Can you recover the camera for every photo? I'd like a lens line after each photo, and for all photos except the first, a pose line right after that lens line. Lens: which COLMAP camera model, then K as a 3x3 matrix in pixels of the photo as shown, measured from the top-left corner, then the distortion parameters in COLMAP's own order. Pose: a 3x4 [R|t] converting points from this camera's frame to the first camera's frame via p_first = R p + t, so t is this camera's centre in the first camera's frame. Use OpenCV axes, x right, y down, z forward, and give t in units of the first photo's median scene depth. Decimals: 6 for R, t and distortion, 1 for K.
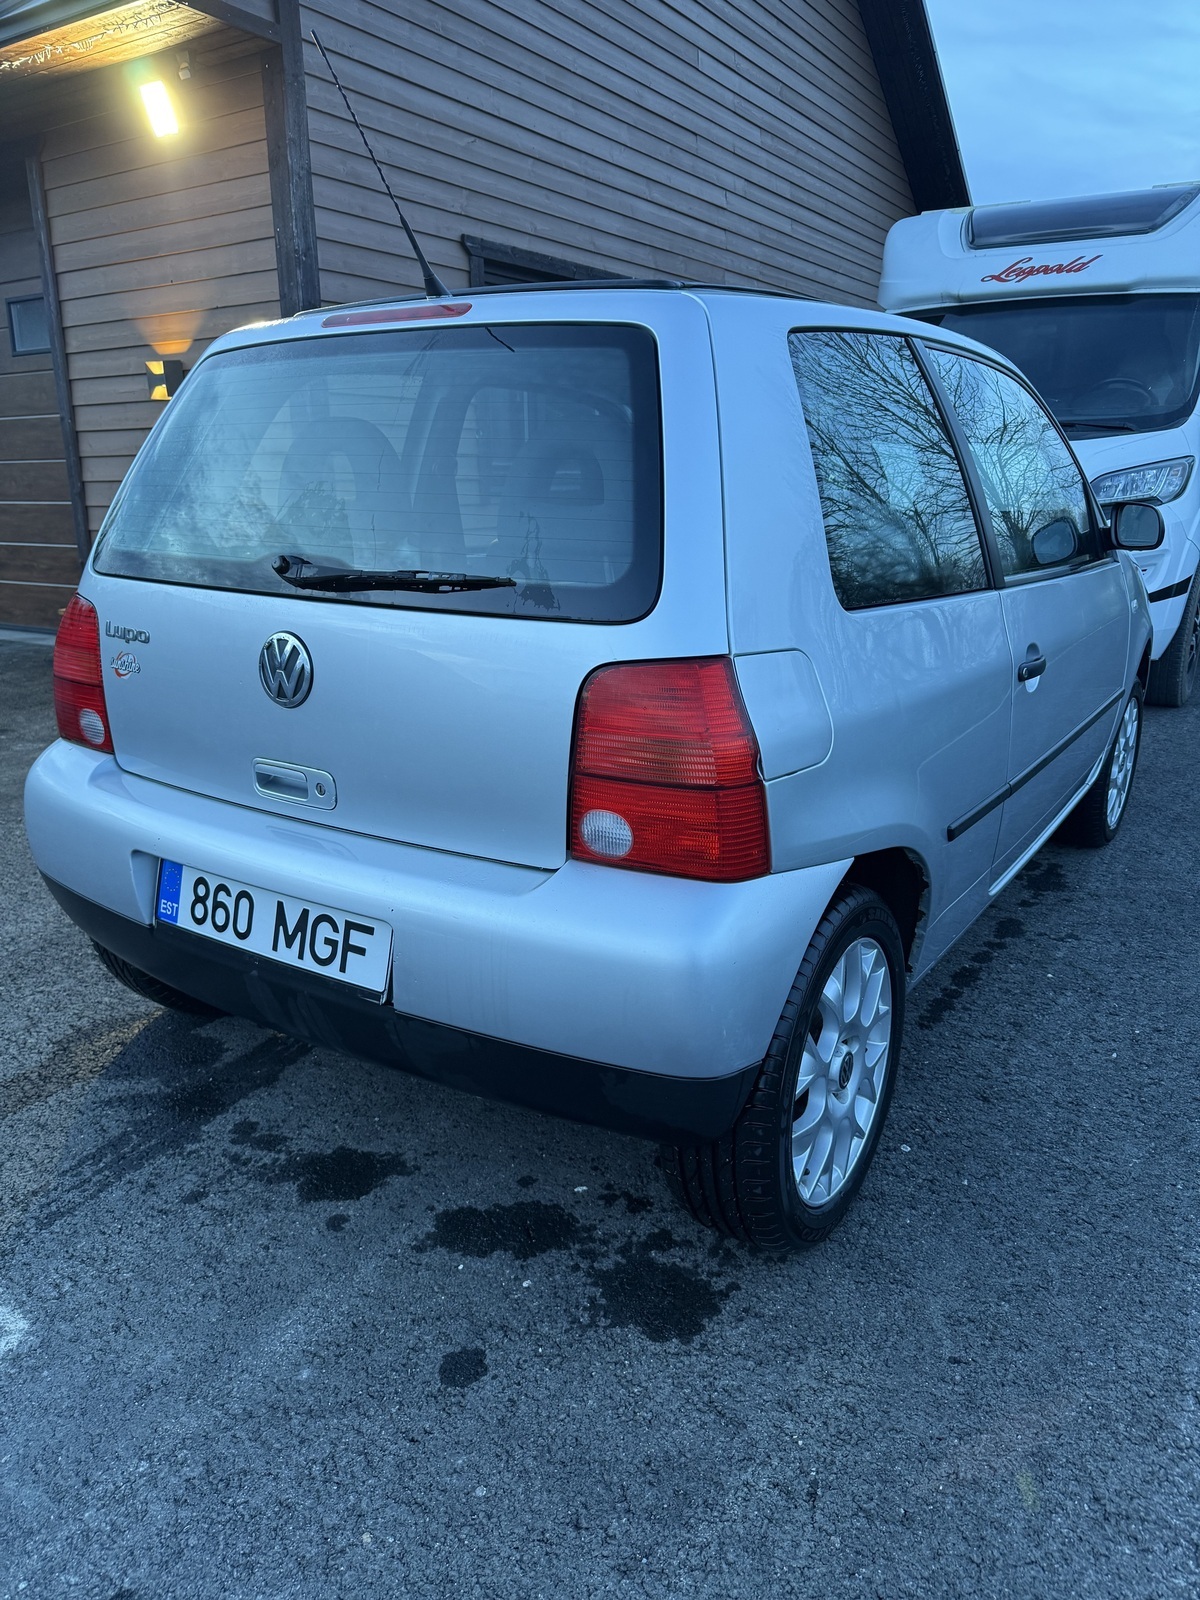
lens RADIAL K [[1147.8, 0, 600.0], [0, 1147.8, 800.0], [0, 0, 1]] dist [0.144965, -0.306132]
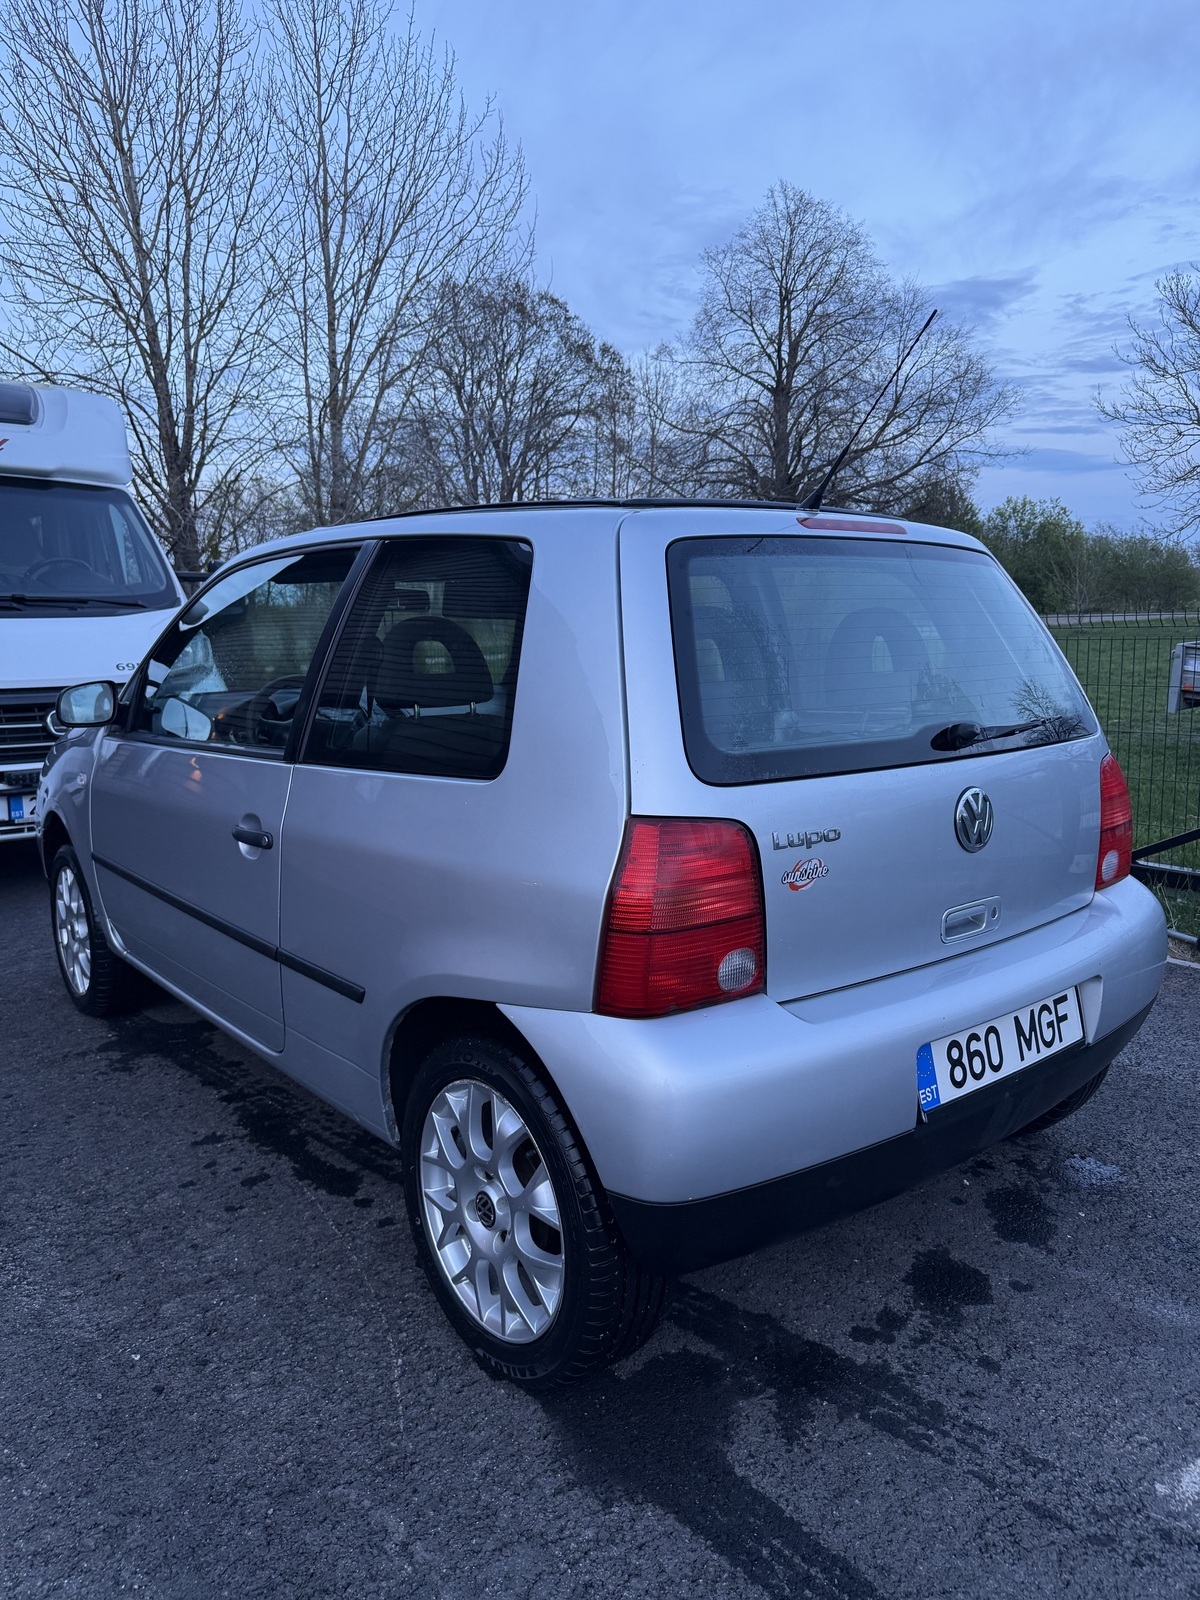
lens RADIAL K [[1198.4, 0, 598.7], [0, 1198.4, 761.5], [0, 0, 1]] dist [0.029928, -0.041097]
pose [[0.245217, -0.120120, 0.961998, -1.406630], [0.259873, 0.964124, 0.054143, -0.308999], [-0.933989, 0.236721, 0.267636, 0.947357]]
